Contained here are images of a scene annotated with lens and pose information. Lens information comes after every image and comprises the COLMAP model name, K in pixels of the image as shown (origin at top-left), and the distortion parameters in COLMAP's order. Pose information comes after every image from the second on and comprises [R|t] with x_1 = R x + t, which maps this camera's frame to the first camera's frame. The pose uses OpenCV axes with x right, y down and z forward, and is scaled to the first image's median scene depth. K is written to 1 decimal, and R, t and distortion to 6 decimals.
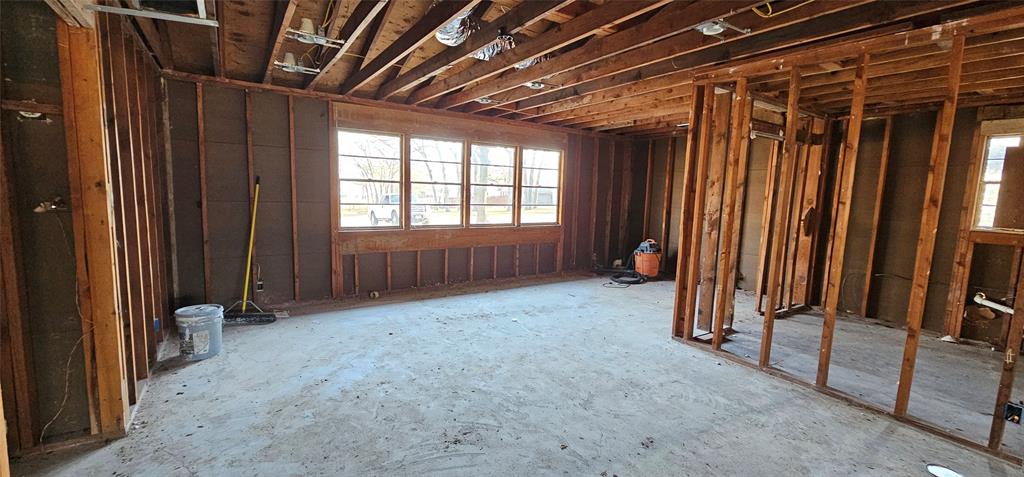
lens RADIAL K [[410.9, 0, 512.0], [0, 410.9, 238.5], [0, 0, 1]] dist [-0.001366, 0.000101]
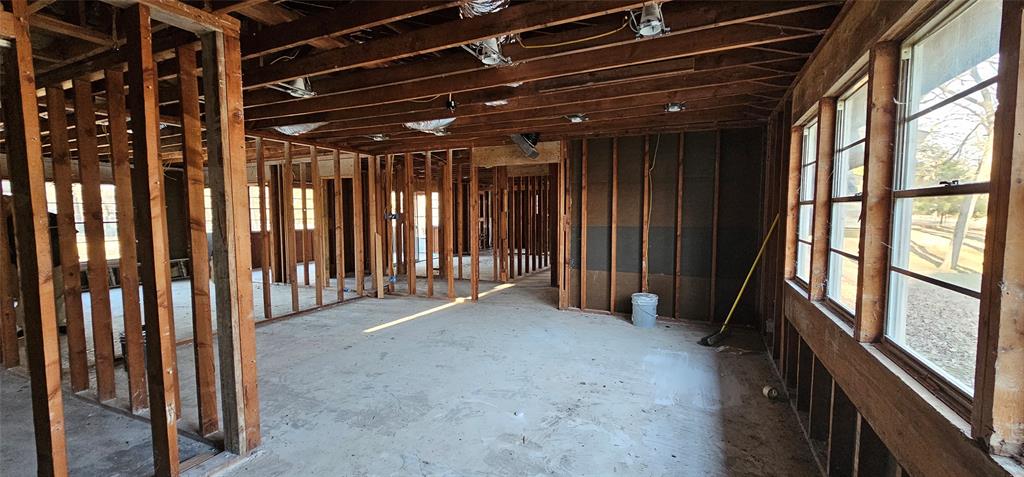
lens RADIAL K [[410.9, 0, 512.0], [0, 410.9, 238.5], [0, 0, 1]] dist [-0.001366, 0.000101]
pose [[-0.848325, 0.010297, -0.529375, 0.386804], [-0.078819, 0.986215, 0.145492, -0.181073], [0.523576, 0.165149, -0.835820, 1.629697]]
